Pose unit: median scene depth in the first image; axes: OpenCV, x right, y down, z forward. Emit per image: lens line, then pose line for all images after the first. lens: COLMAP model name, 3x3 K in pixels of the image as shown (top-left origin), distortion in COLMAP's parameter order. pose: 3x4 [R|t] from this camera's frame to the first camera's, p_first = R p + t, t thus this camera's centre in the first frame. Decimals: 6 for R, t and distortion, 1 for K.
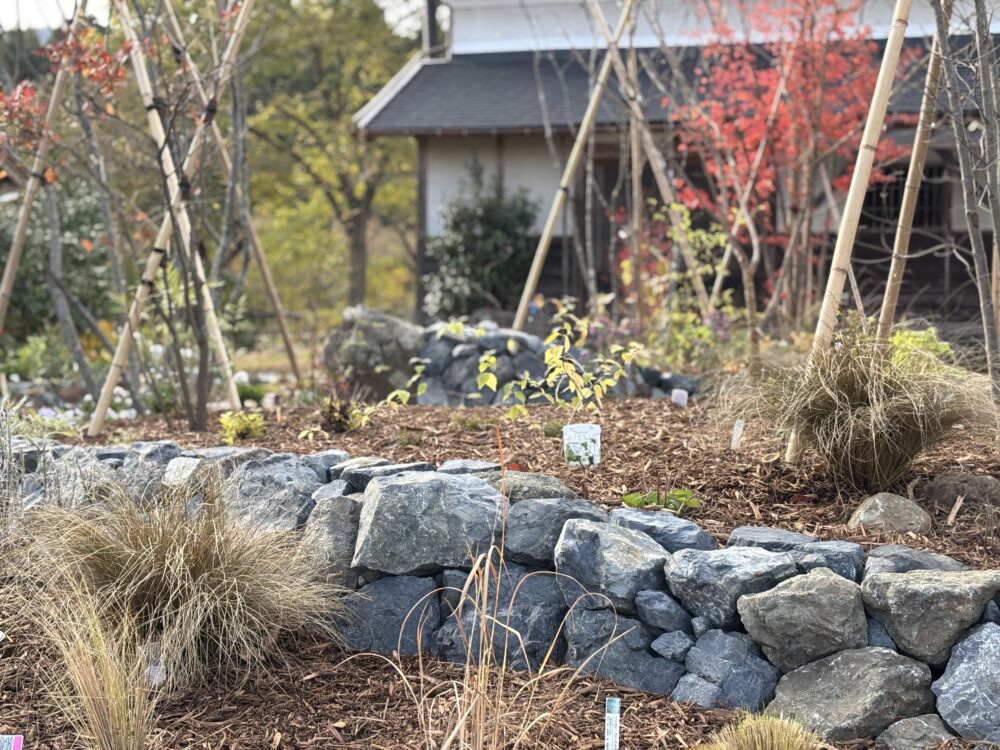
lens RADIAL K [[1525.5, 0, 500.0], [0, 1525.5, 375.0], [0, 0, 1]] dist [0.193804, -0.787837]
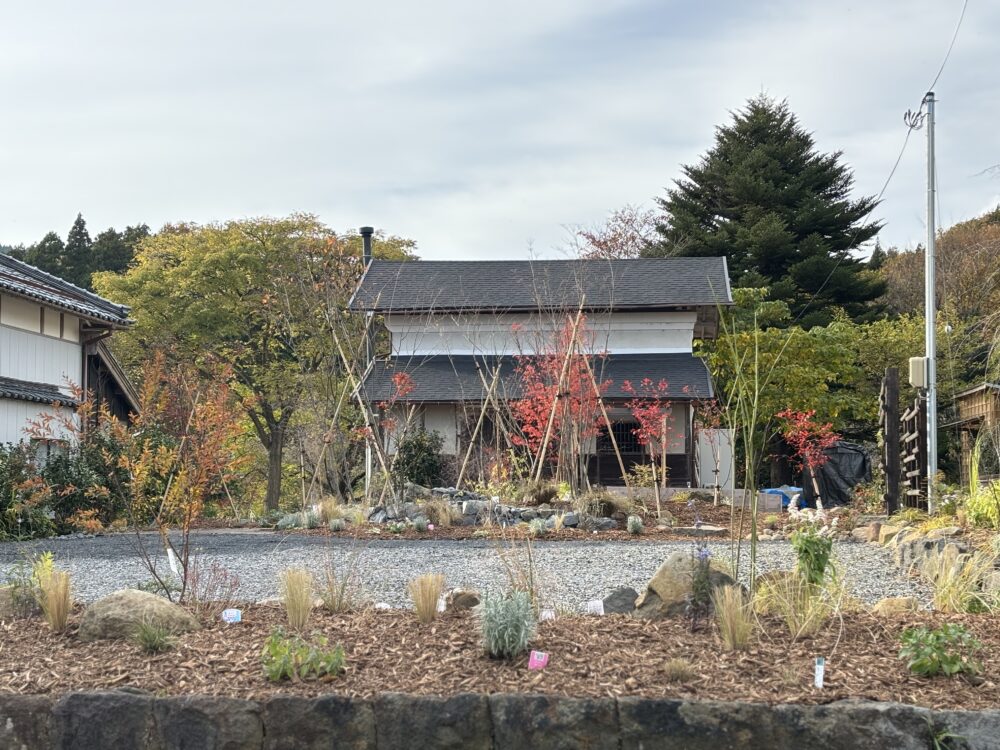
lens RADIAL K [[1525.5, 0, 500.0], [0, 1525.5, 375.0], [0, 0, 1]] dist [0.193804, -0.787837]
pose [[0.994226, 0.012905, 0.106528, -0.225919], [0.001441, 0.991046, -0.133511, 0.142992], [-0.107298, 0.132894, 0.985305, -1.941038]]
